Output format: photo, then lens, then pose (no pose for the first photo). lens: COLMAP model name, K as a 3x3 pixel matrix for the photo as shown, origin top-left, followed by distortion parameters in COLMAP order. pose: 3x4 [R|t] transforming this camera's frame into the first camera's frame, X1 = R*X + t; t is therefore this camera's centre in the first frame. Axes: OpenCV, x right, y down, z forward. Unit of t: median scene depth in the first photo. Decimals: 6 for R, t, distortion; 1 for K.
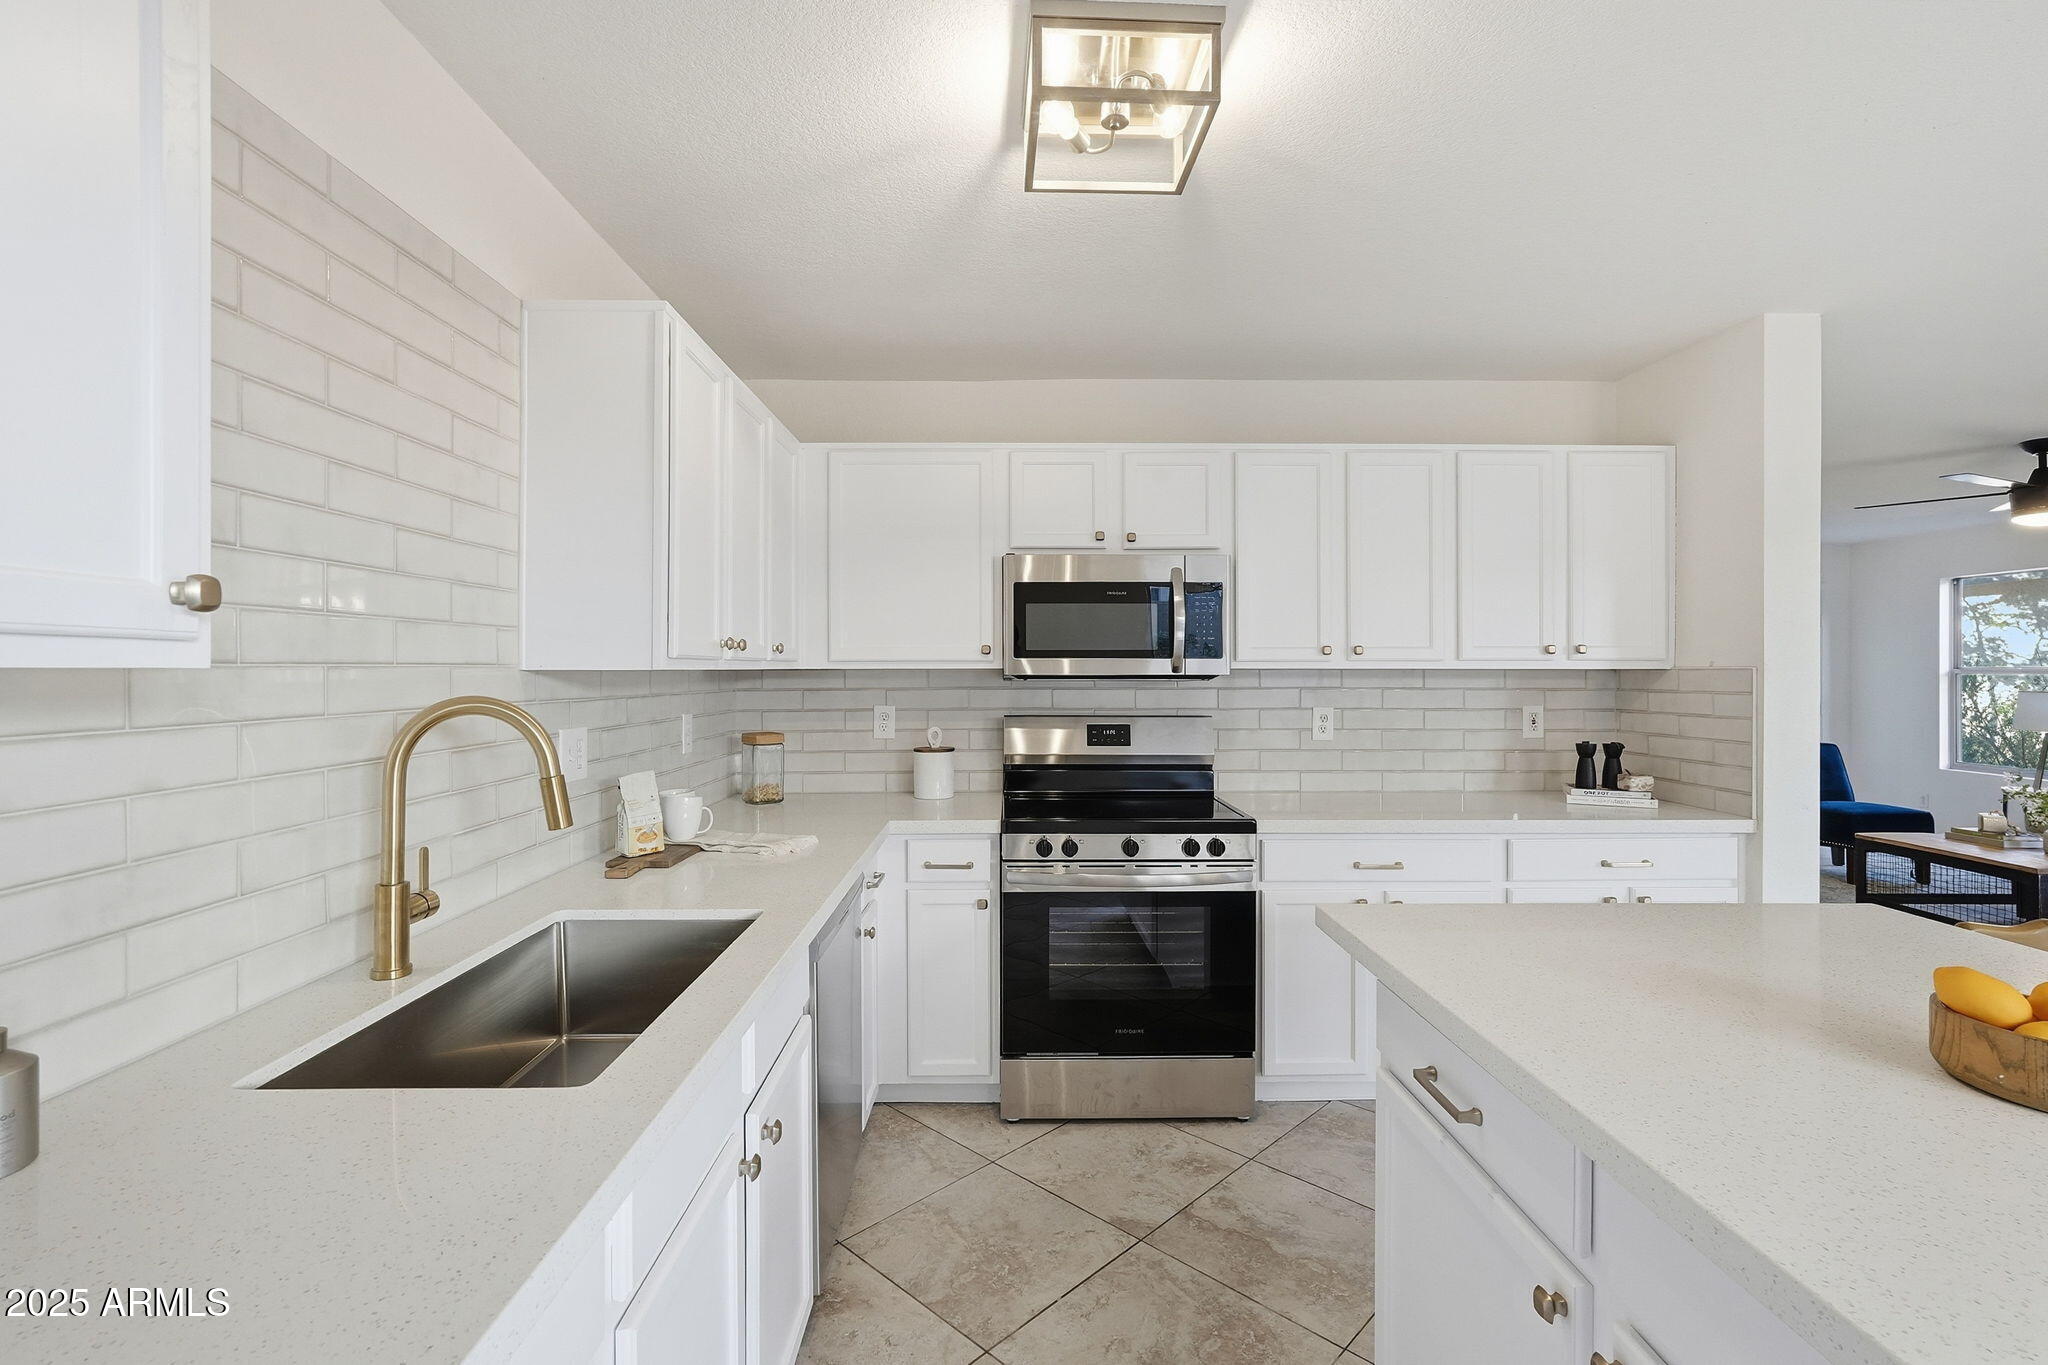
lens RADIAL K [[922.4, 0, 1024.1], [0, 922.4, 669.3], [0, 0, 1]] dist [-0.003565, 0.001161]
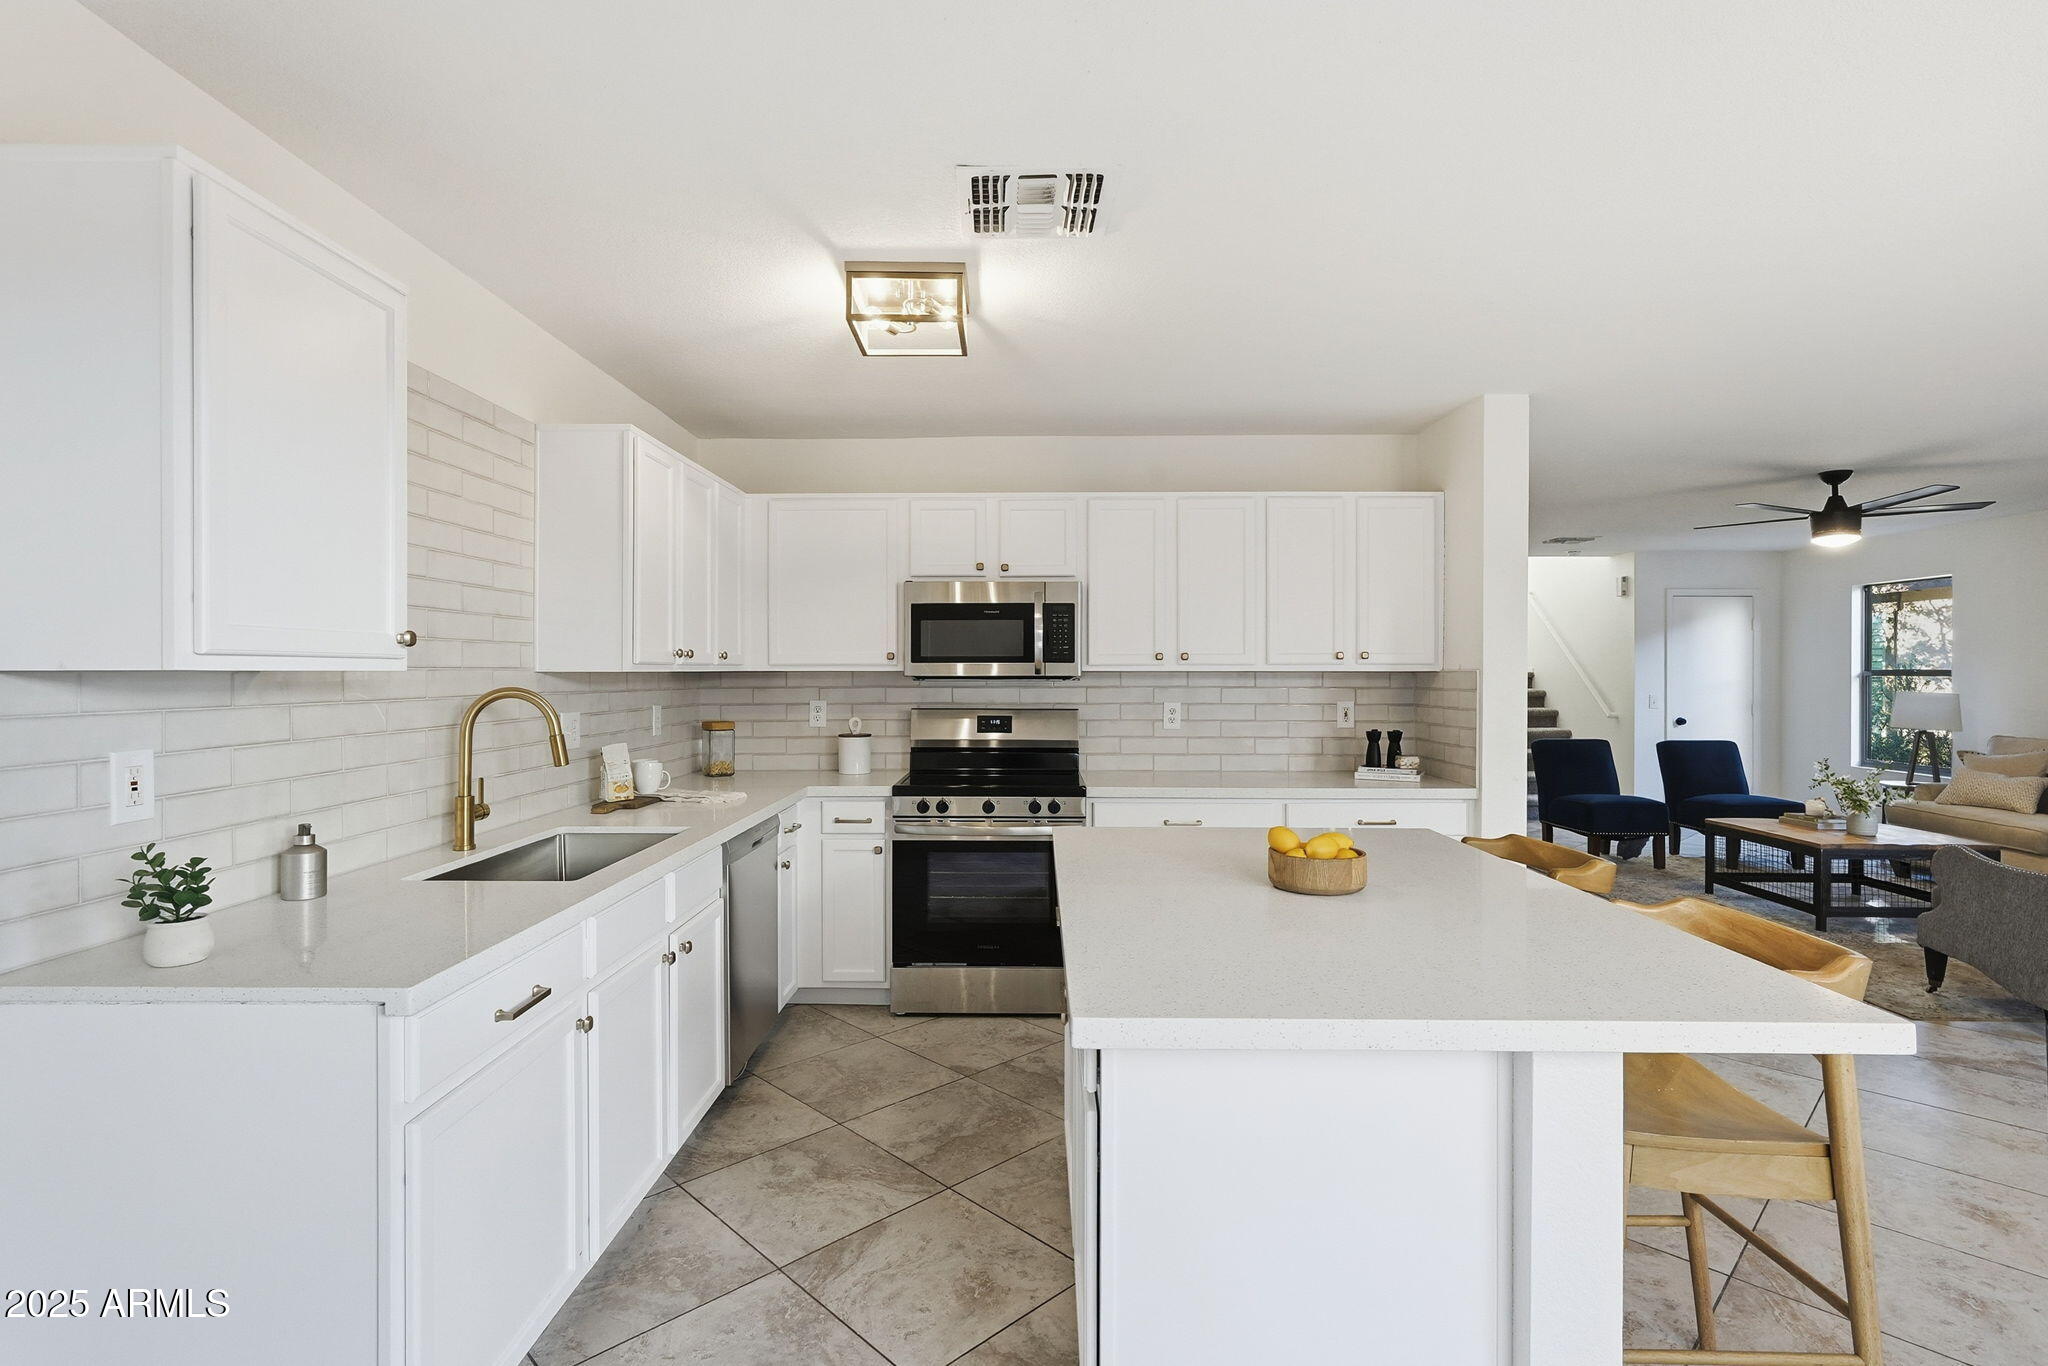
lens RADIAL K [[980.1, 0, 1018.9], [0, 980.1, 673.8], [0, 0, 1]] dist [-0.011098, 0.006850]
pose [[0.999574, 0.000595, -0.029180, 0.183420], [-0.000525, 0.999997, 0.002404, 0.000002], [0.029181, -0.002387, 0.999571, -0.362860]]
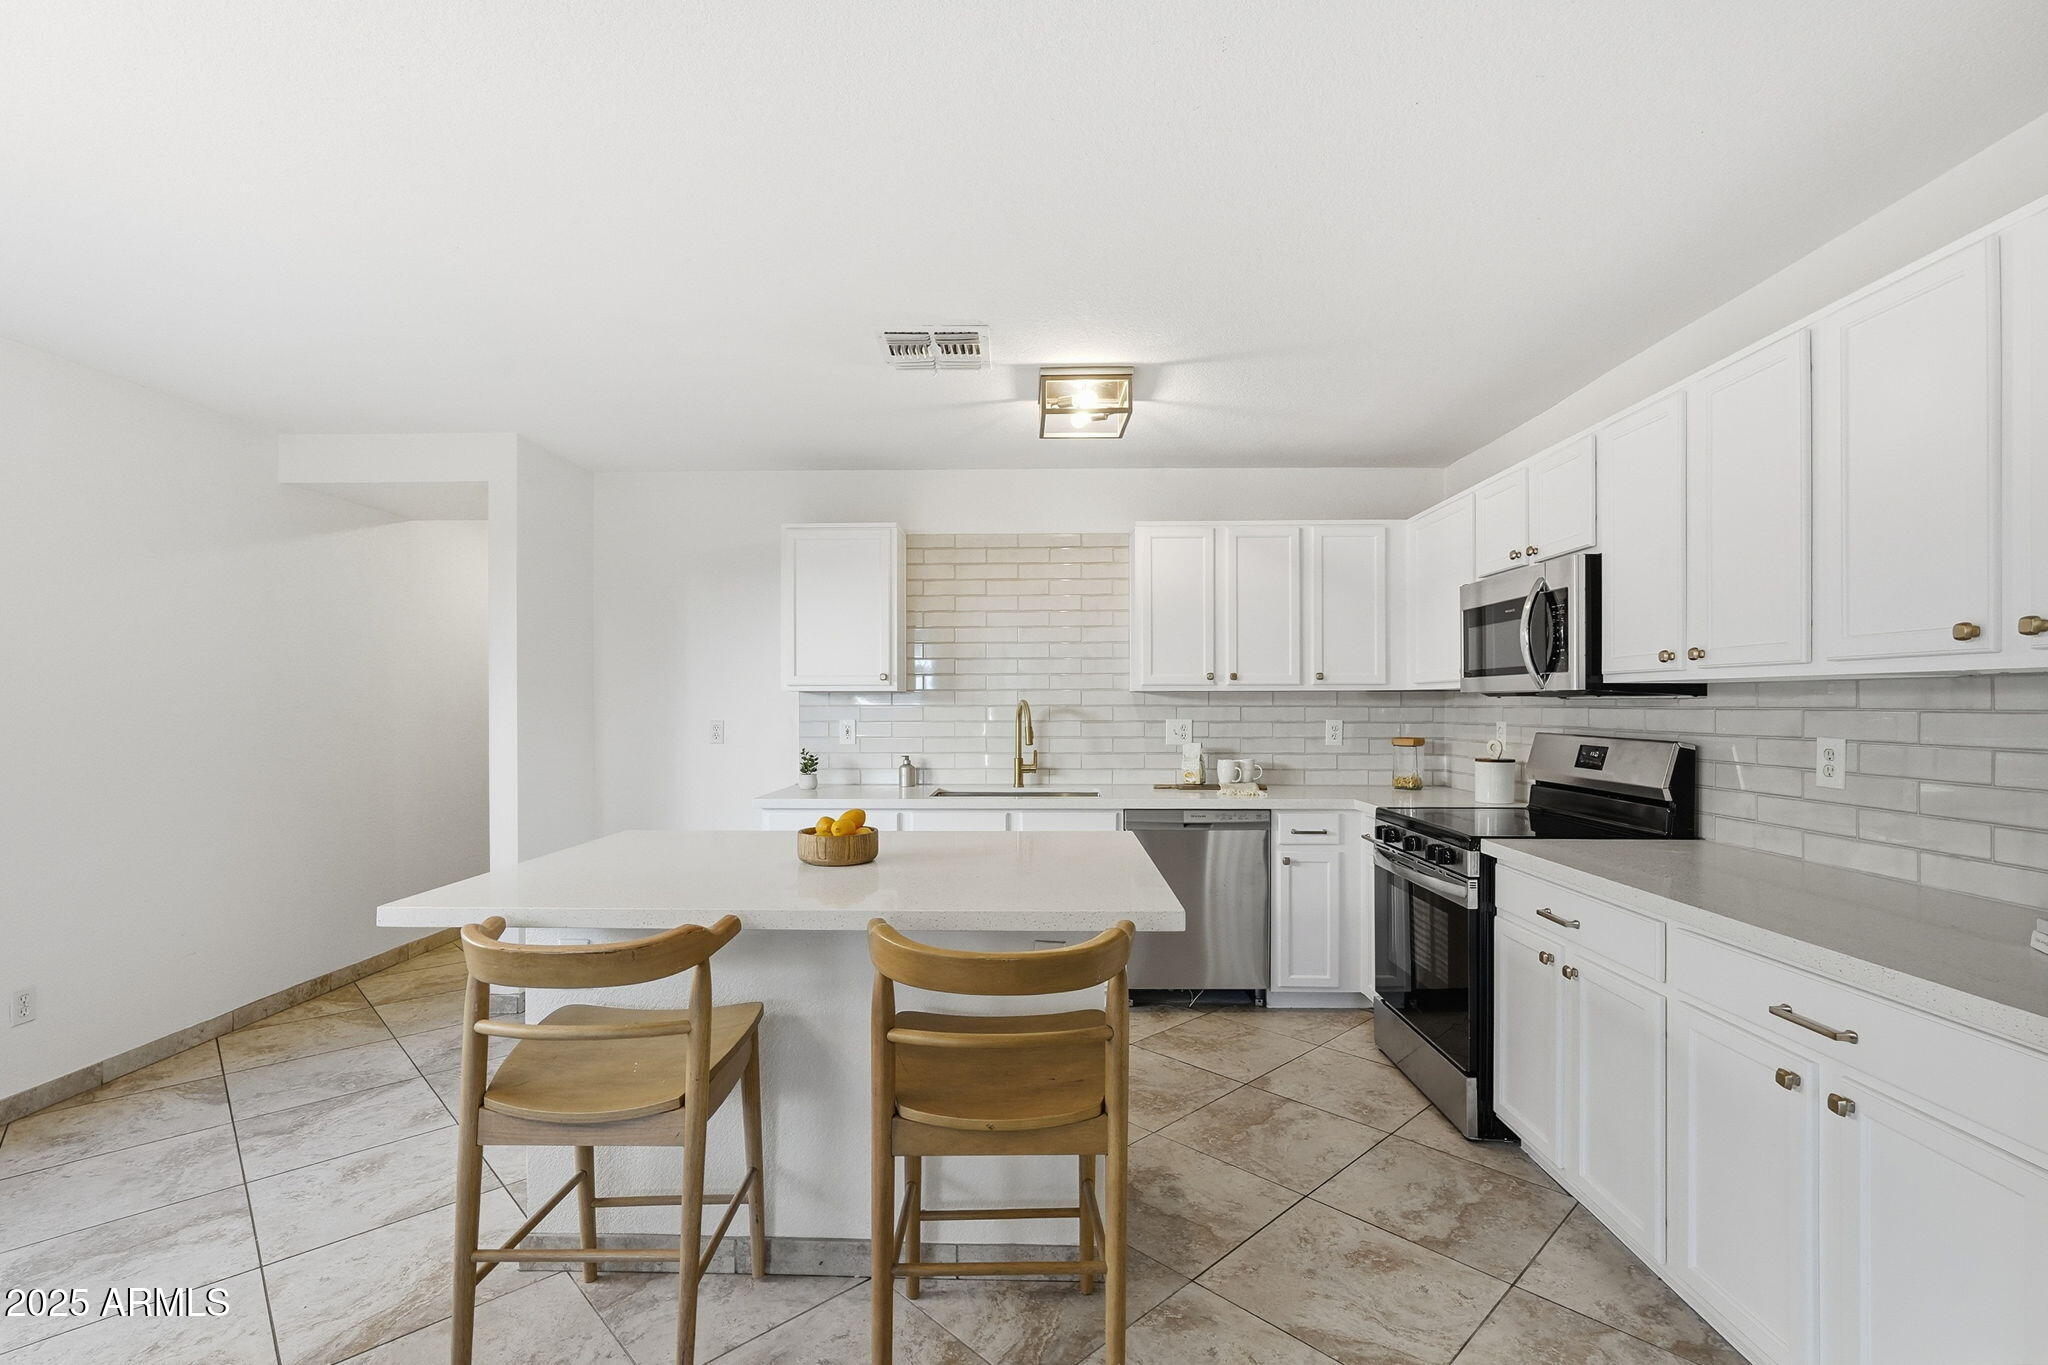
lens RADIAL K [[928.1, 0, 1024.8], [0, 928.1, 702.9], [0, 0, 1]] dist [-0.000785, 0.000208]
pose [[-0.037854, 0.003528, -0.999277, 1.167623], [0.004407, 0.999985, 0.003364, 0.013514], [0.999274, -0.004277, -0.037869, 0.524661]]
